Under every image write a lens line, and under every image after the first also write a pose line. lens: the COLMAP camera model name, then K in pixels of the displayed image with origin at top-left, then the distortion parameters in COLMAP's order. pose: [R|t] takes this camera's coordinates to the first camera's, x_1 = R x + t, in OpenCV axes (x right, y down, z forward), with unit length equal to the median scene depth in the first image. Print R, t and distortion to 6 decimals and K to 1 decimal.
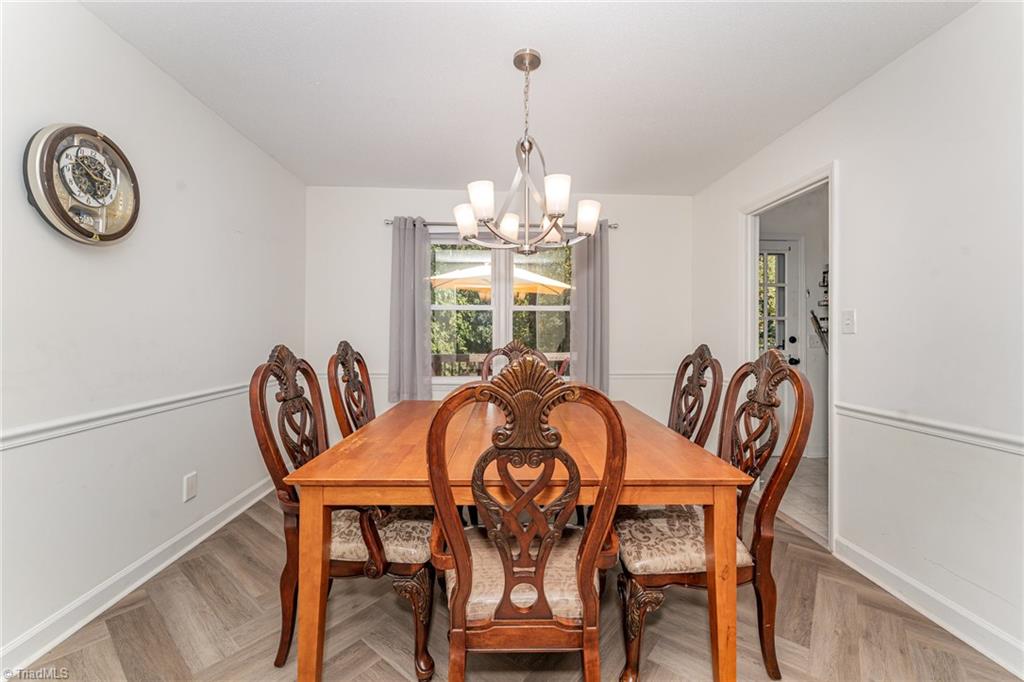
lens RADIAL K [[415.5, 0, 512.4], [0, 415.5, 336.6], [0, 0, 1]] dist [0.001708, 0.000410]
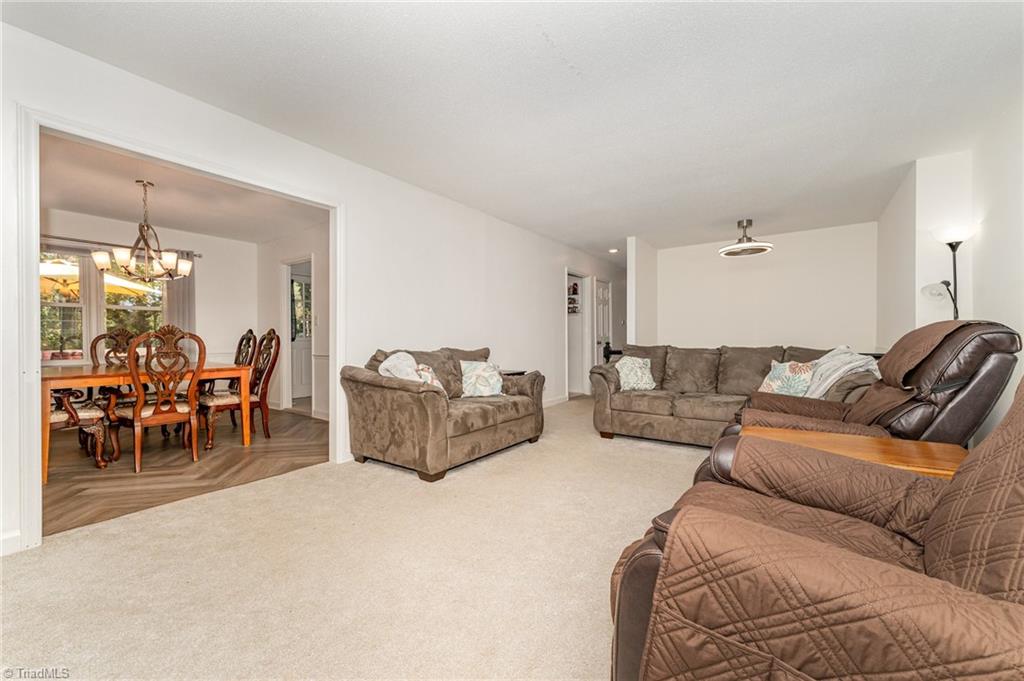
lens RADIAL K [[403.6, 0, 512.0], [0, 403.6, 340.5], [0, 0, 1]] dist [-0.000775, 0.000023]
pose [[0.622931, -0.013285, 0.782164, -0.408786], [0.013229, 0.999892, 0.006447, 0.097417], [-0.782165, 0.006331, 0.623039, -1.659462]]
